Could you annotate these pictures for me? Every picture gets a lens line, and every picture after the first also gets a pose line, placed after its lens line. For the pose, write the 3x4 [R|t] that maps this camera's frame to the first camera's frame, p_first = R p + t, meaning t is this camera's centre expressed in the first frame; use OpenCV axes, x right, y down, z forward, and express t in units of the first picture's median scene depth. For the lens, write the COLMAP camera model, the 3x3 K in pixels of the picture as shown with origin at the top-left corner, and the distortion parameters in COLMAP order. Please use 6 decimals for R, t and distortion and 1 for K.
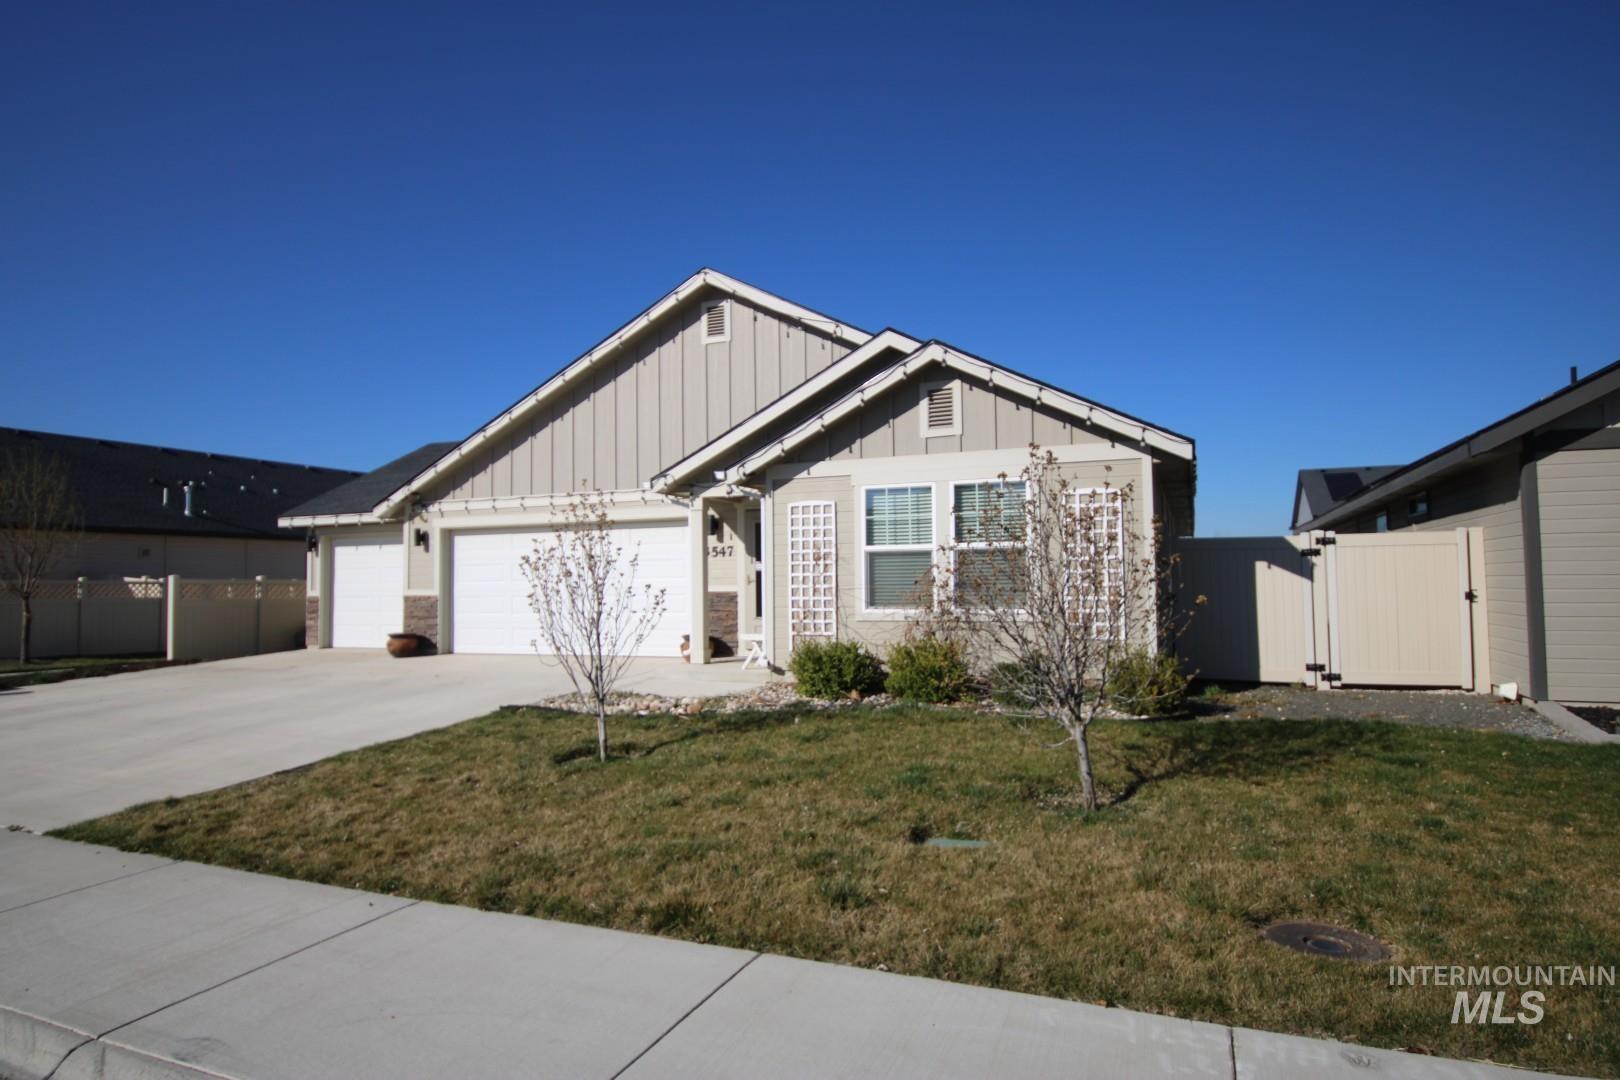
lens RADIAL K [[930.8, 0, 811.0], [0, 930.8, 532.8], [0, 0, 1]] dist [0.044470, -0.055483]
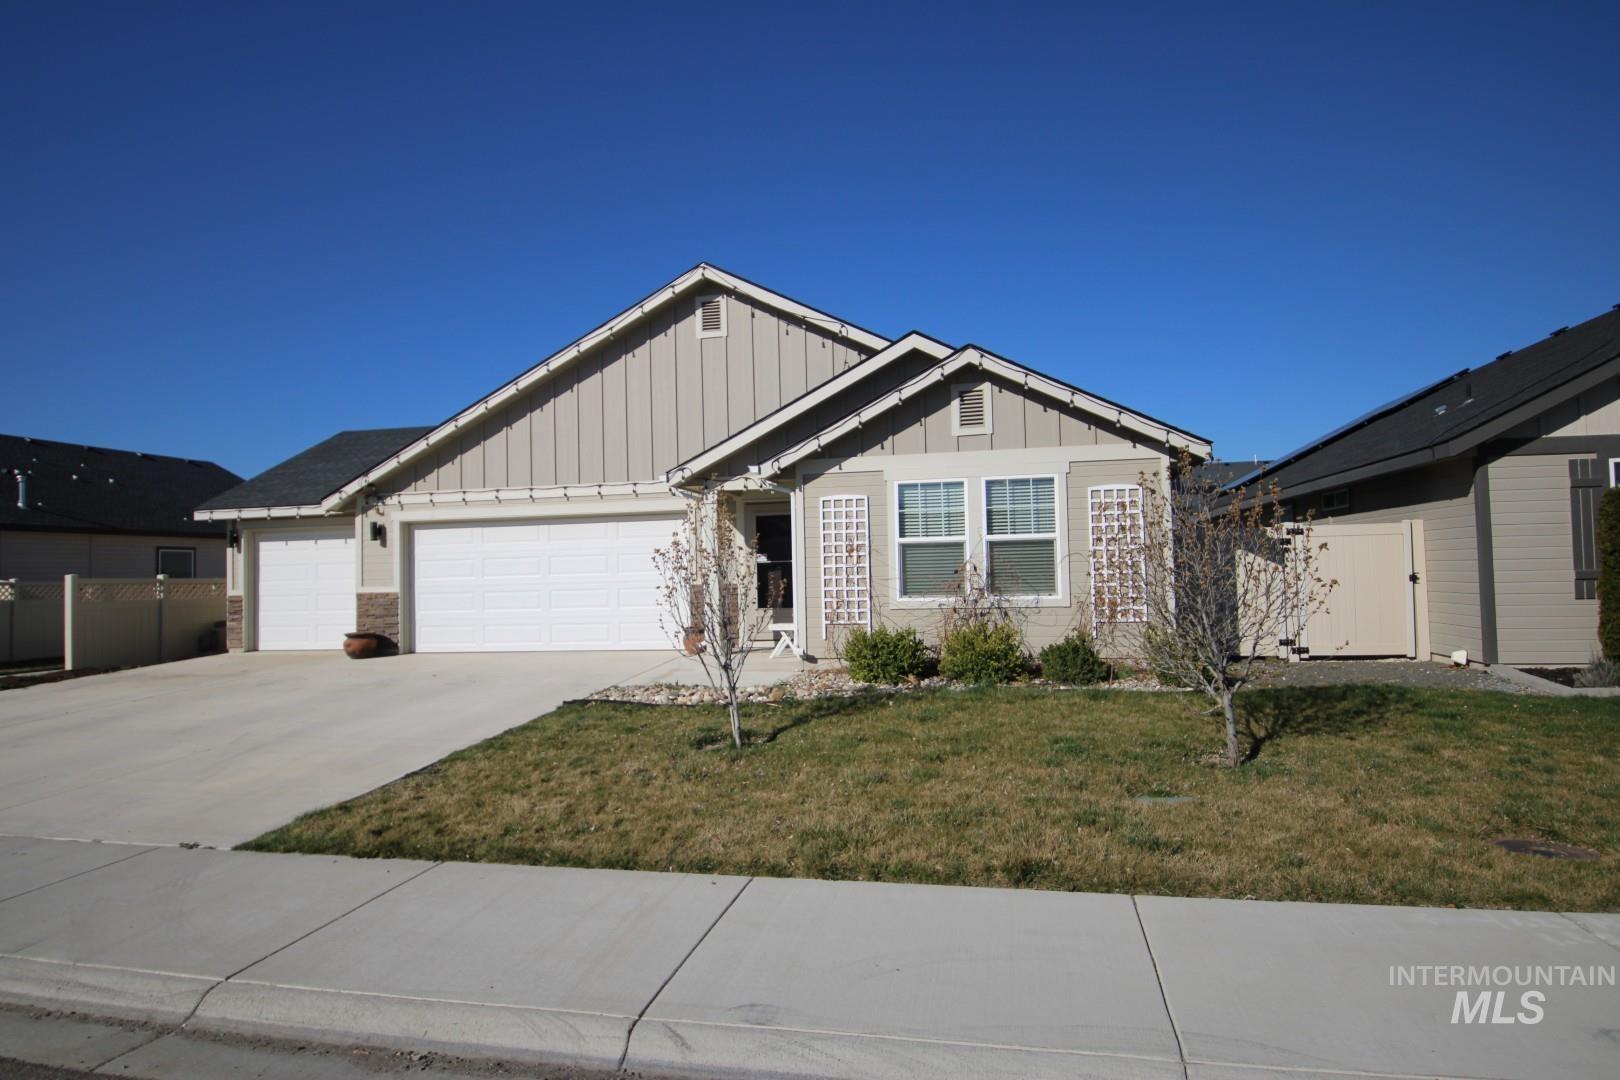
lens RADIAL K [[930.8, 0, 811.0], [0, 930.8, 532.8], [0, 0, 1]] dist [0.044470, -0.055483]
pose [[0.982926, -0.003563, 0.183969, -0.227975], [0.002144, 0.999966, 0.007911, -0.000267], [-0.183991, -0.007382, 0.982900, -0.015555]]
